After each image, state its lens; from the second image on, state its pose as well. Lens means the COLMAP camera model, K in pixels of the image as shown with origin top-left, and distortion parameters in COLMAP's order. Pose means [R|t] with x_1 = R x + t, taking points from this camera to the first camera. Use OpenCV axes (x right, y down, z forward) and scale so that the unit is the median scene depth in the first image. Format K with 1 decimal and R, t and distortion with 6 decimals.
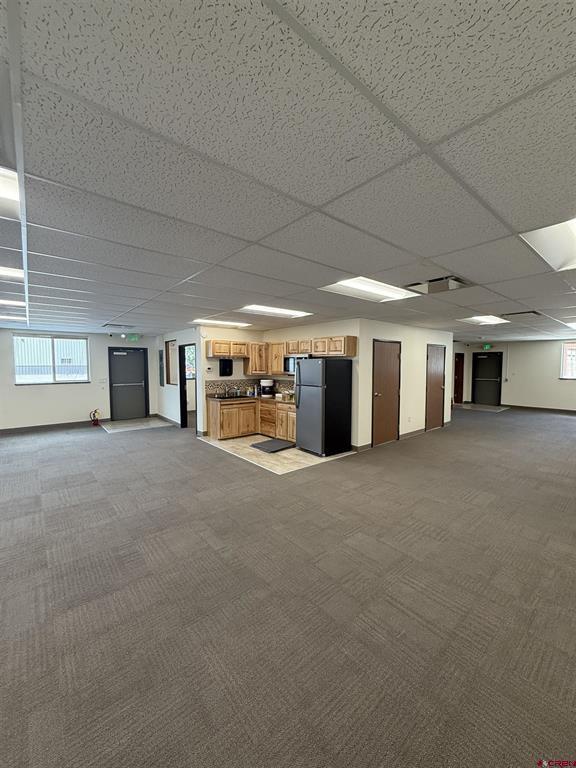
lens RADIAL K [[308.1, 0, 289.1], [0, 308.1, 382.2], [0, 0, 1]] dist [-0.001956, 0.000443]
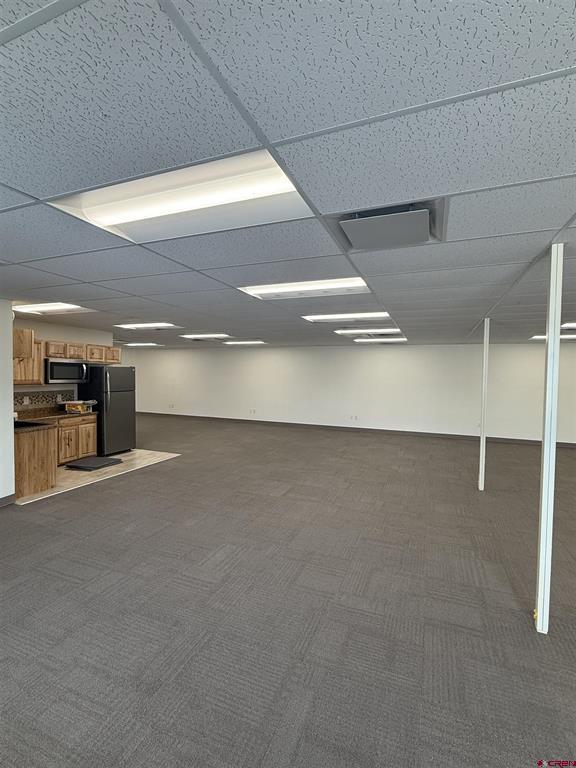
lens RADIAL K [[363.5, 0, 288.0], [0, 363.5, 384.0], [0, 0, 1]] dist [0.000875, 0.000043]
pose [[-0.470400, -0.033293, 0.881825, -1.091111], [0.037359, 0.997641, 0.057594, -0.053491], [-0.881662, 0.060036, -0.468047, 0.876573]]
